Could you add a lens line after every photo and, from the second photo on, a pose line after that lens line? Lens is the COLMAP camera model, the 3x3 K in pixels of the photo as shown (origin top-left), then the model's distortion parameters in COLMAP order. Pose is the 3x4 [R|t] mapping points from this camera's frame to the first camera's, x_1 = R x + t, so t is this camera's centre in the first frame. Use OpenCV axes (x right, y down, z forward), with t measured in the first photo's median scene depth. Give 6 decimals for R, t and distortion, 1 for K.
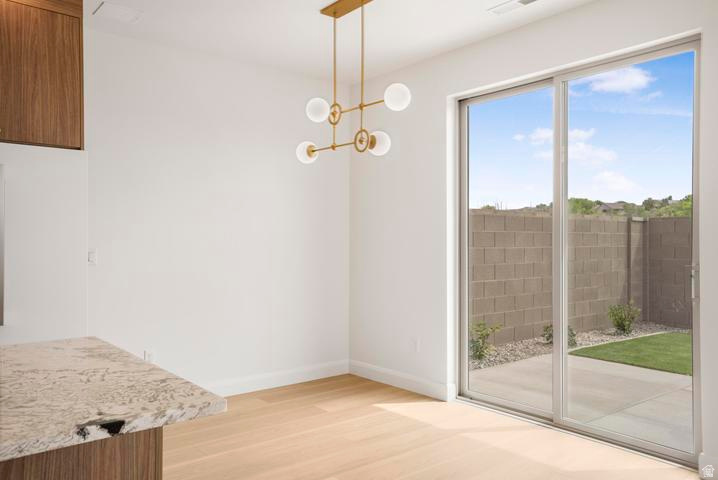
lens RADIAL K [[569.6, 0, 358.5], [0, 569.6, 241.4], [0, 0, 1]] dist [0.045421, 0.001976]
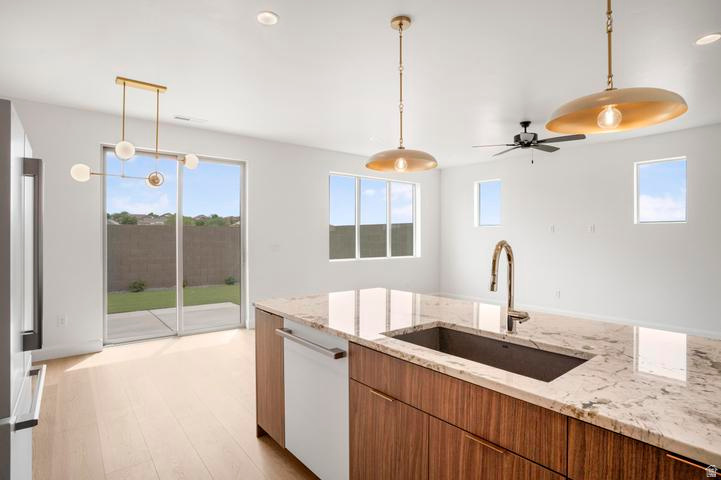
lens RADIAL K [[375.5, 0, 361.3], [0, 375.5, 239.8], [0, 0, 1]] dist [-0.028983, 0.000185]
pose [[0.024295, -0.009782, 0.999657, -0.554923], [-0.001283, 0.999951, 0.009816, -0.010336], [-0.999704, -0.001521, 0.024281, 0.230508]]
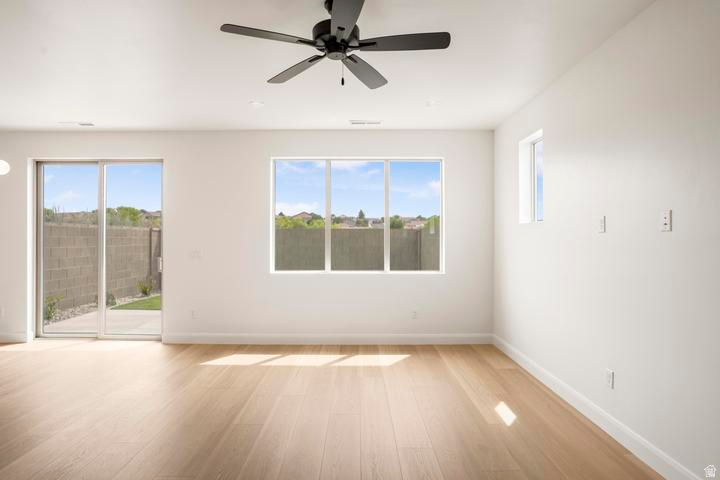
lens RADIAL K [[429.2, 0, 358.5], [0, 429.2, 240.3], [0, 0, 1]] dist [0.002643, 0.001309]
pose [[0.656005, -0.001804, 0.754754, -0.109562], [-0.000714, 0.999995, 0.003011, -0.013211], [-0.754756, -0.002514, 0.656001, -0.379119]]
